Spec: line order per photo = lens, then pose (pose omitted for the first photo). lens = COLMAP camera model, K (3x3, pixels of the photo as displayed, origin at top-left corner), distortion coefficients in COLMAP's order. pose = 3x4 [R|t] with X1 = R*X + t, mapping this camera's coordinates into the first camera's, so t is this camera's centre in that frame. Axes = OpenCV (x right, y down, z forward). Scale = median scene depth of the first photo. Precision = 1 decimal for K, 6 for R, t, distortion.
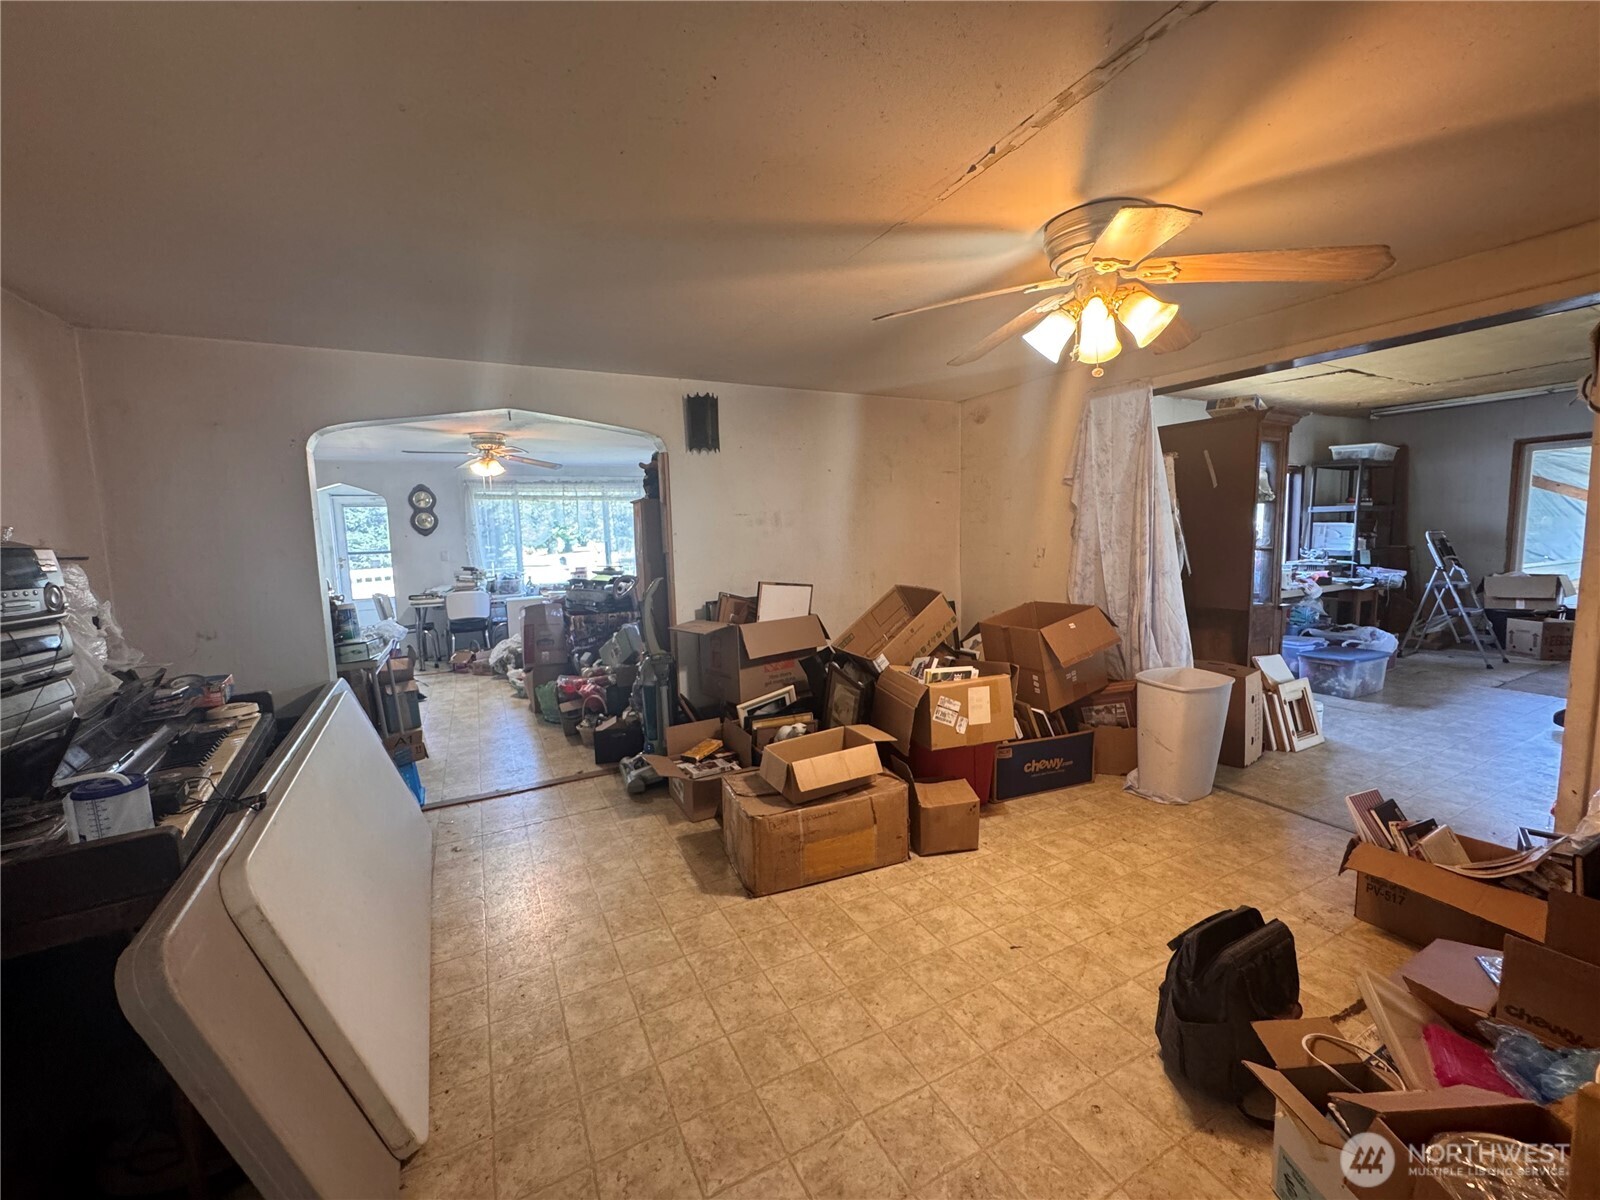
lens RADIAL K [[637.5, 0, 800.0], [0, 637.5, 600.0], [0, 0, 1]] dist [-0.003179, 0.000029]
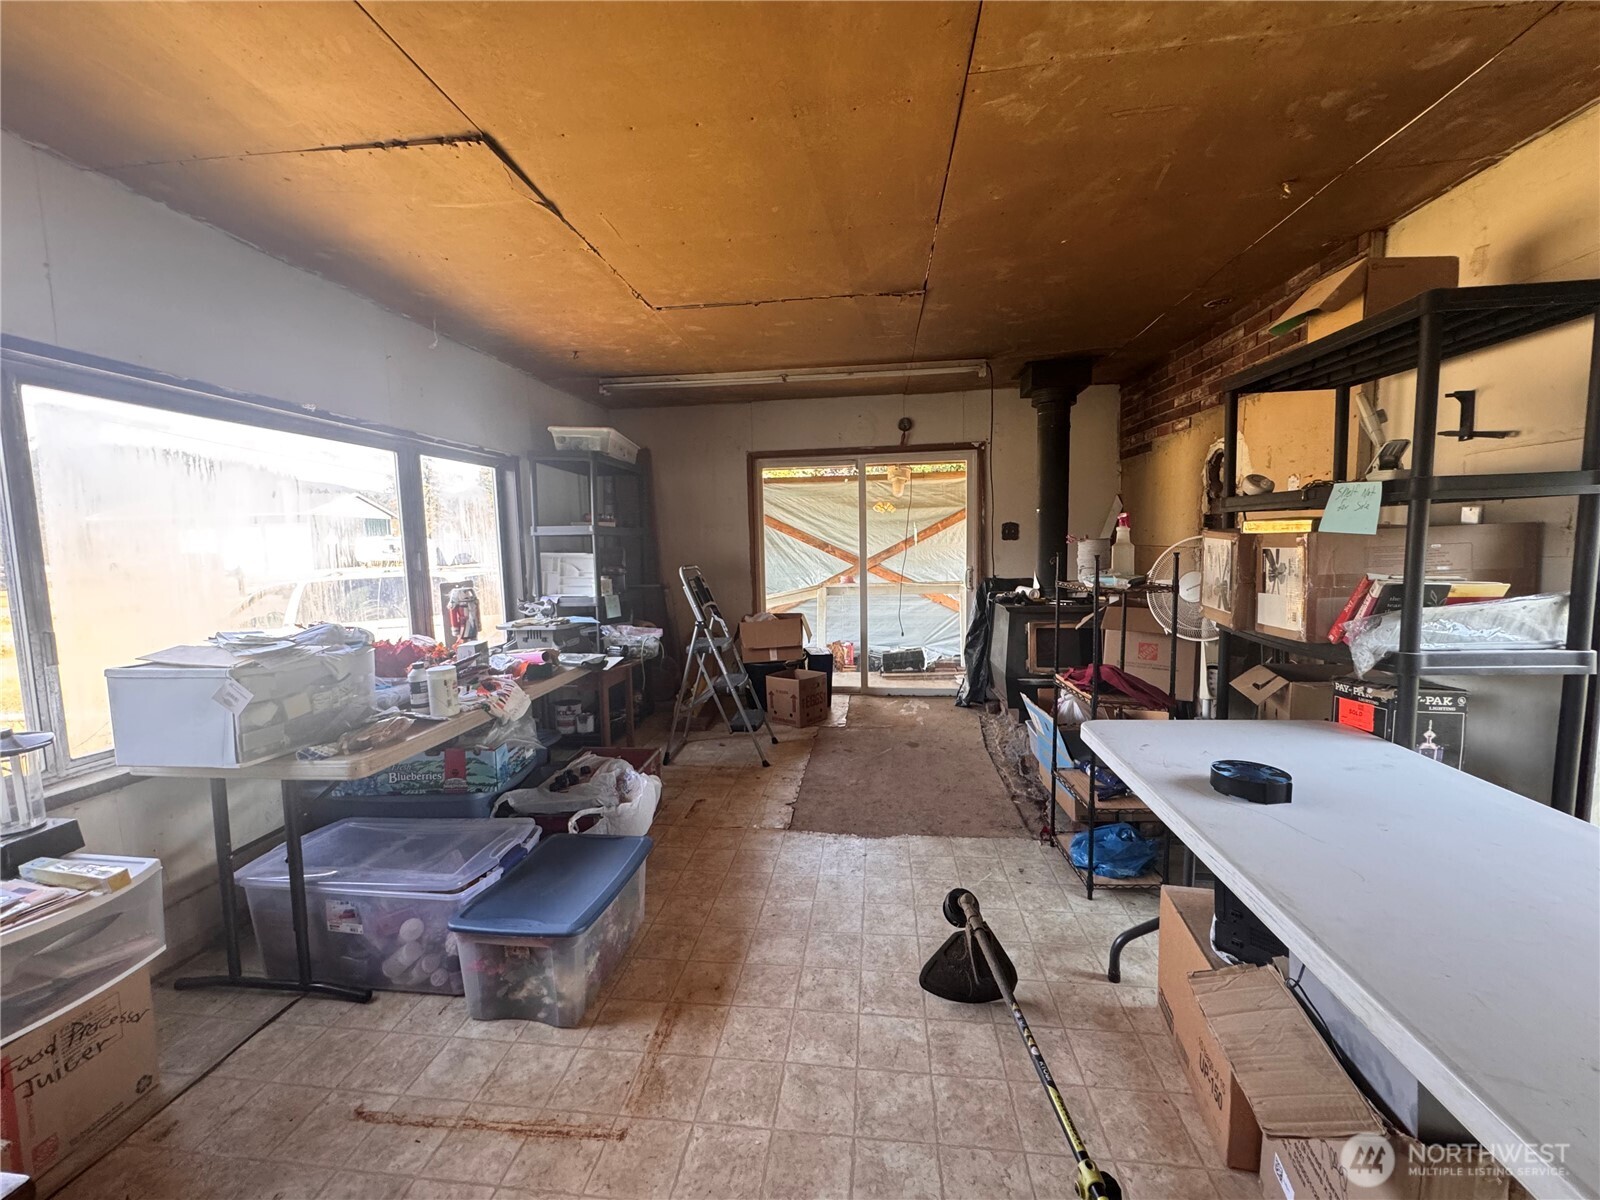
lens RADIAL K [[637.5, 0, 800.0], [0, 637.5, 600.0], [0, 0, 1]] dist [-0.003179, 0.000029]
pose [[0.568990, -0.061311, 0.820056, 0.507840], [0.093669, 0.995559, 0.009440, -0.067523], [-0.816992, 0.071442, 0.572206, 0.516944]]
